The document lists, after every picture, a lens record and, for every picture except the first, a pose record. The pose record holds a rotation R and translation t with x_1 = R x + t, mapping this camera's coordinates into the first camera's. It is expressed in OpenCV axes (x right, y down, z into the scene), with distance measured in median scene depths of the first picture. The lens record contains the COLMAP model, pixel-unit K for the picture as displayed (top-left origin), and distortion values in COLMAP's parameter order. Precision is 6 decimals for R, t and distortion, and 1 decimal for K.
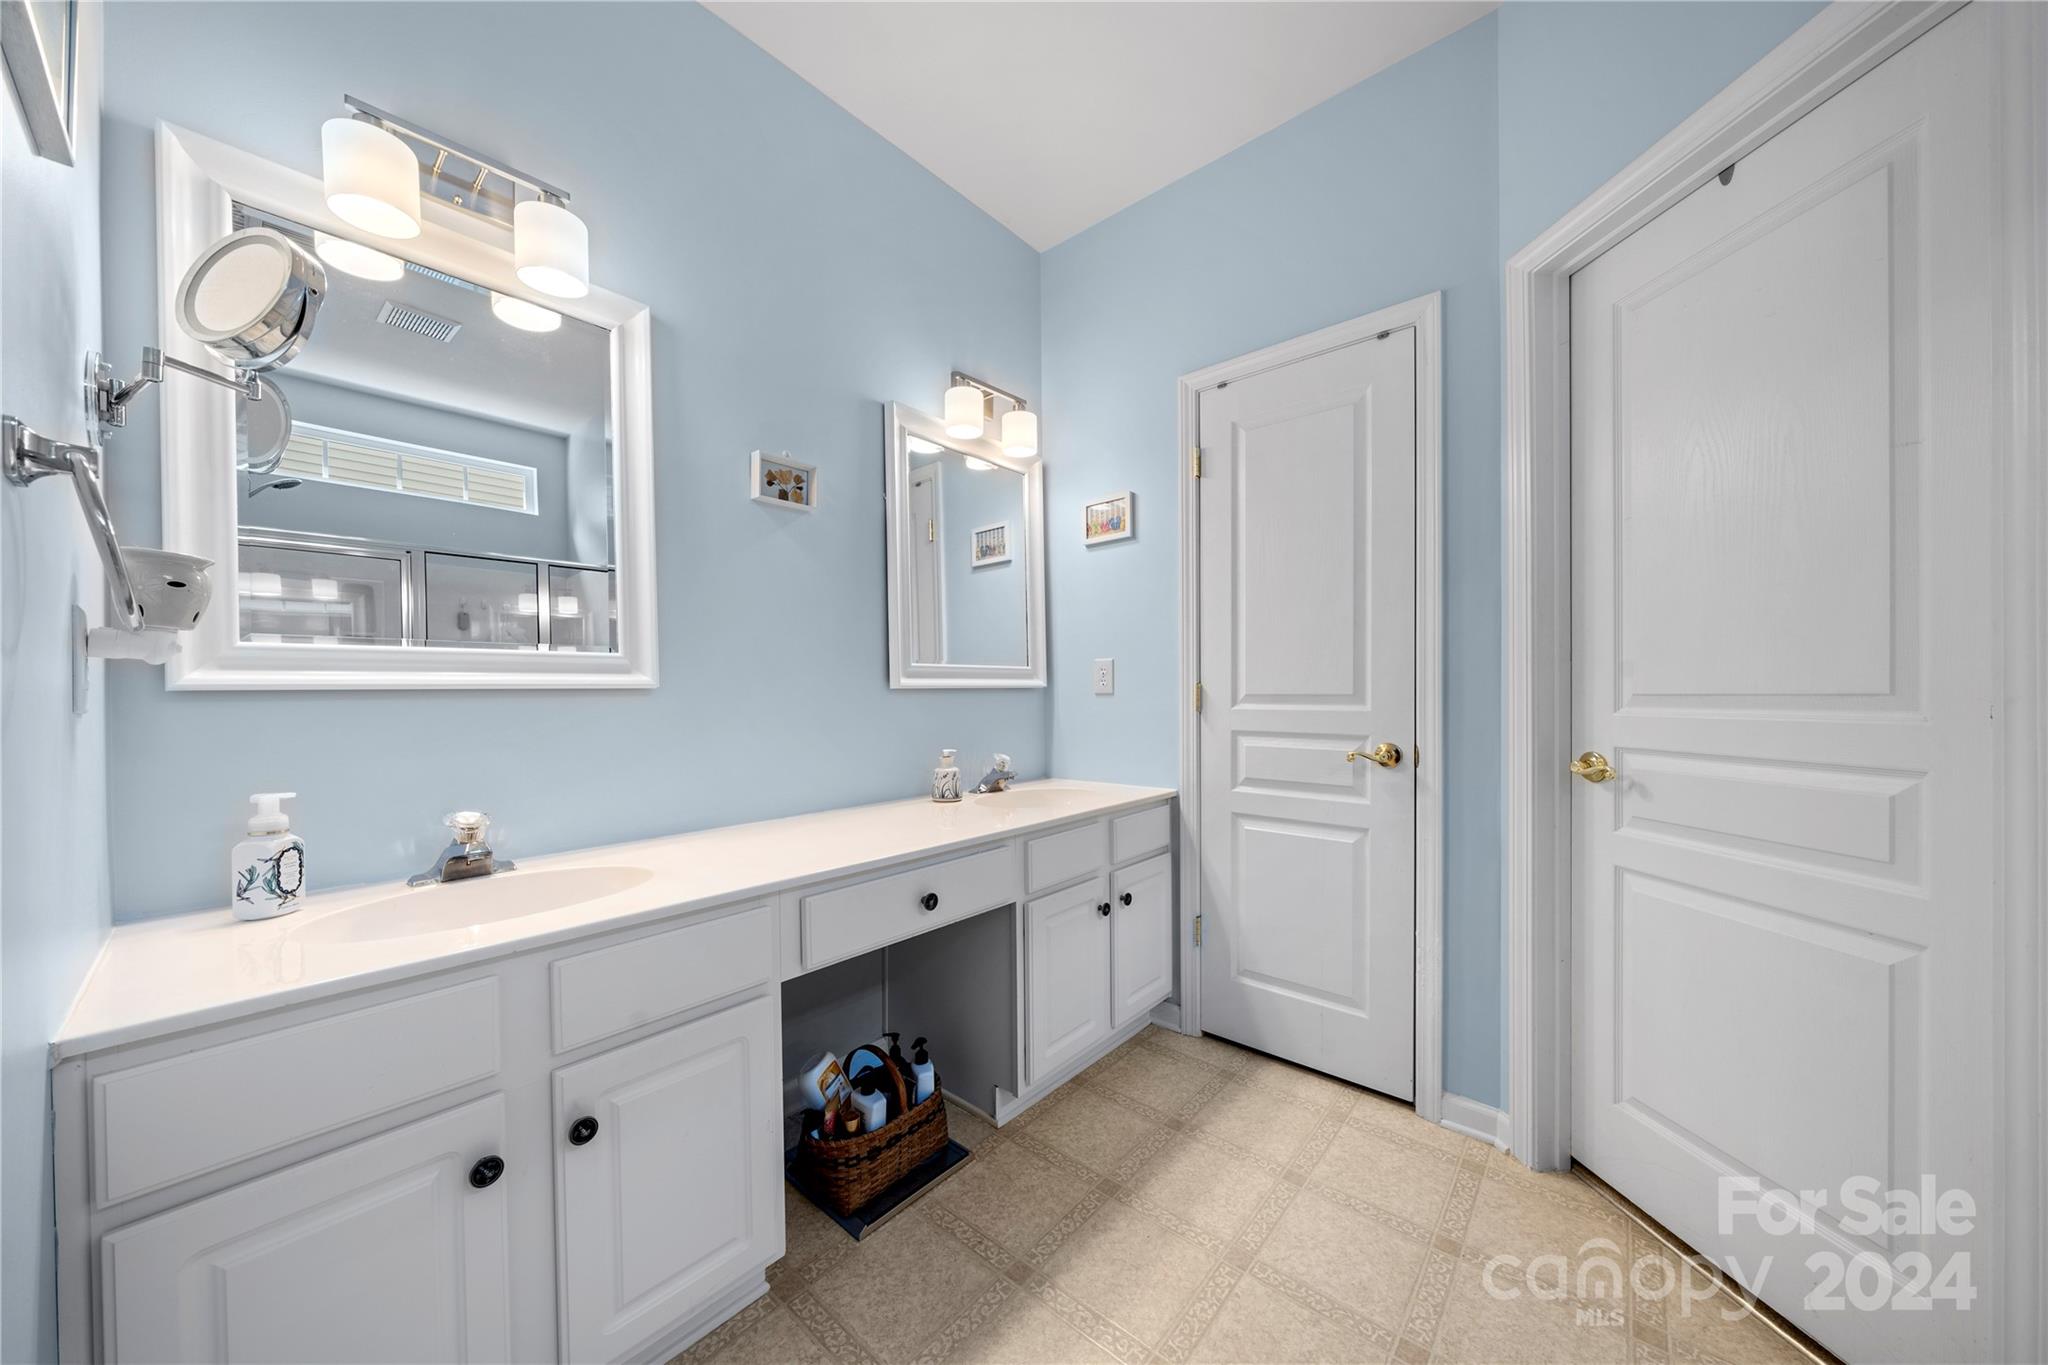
lens RADIAL K [[703.2, 0, 1004.1], [0, 703.2, 689.2], [0, 0, 1]] dist [-0.000176, -0.000002]
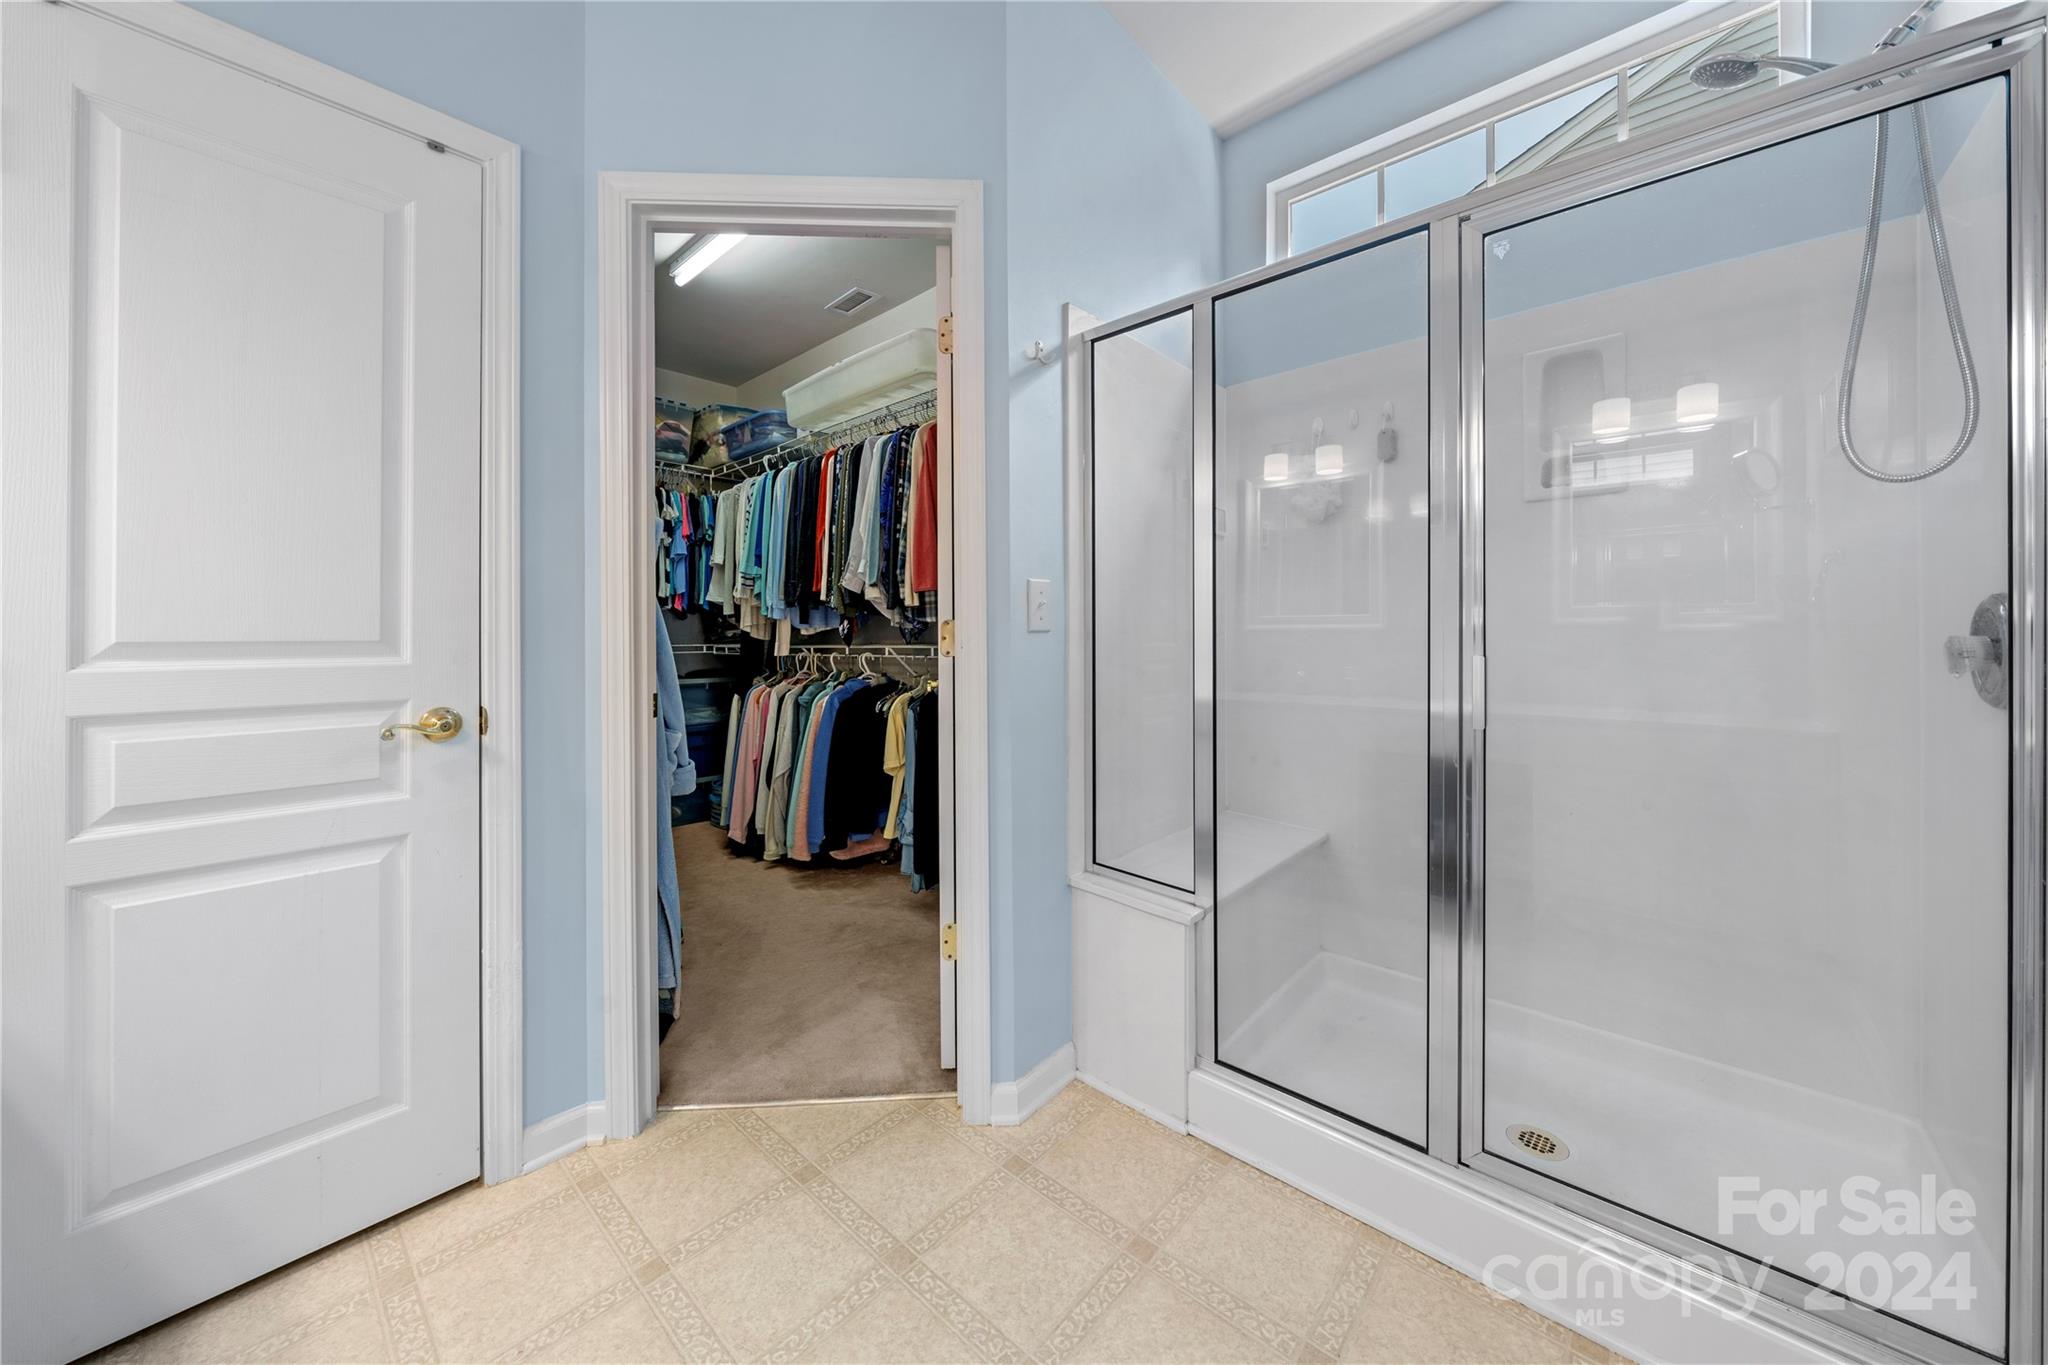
lens RADIAL K [[724.2, 0, 1024.0], [0, 724.2, 628.7], [0, 0, 1]] dist [-0.000937, -0.000131]
pose [[0.003045, 0.013035, 0.999910, -0.205889], [0.003413, 0.999909, -0.013045, 0.006874], [-0.999990, 0.003452, 0.003001, 0.401679]]
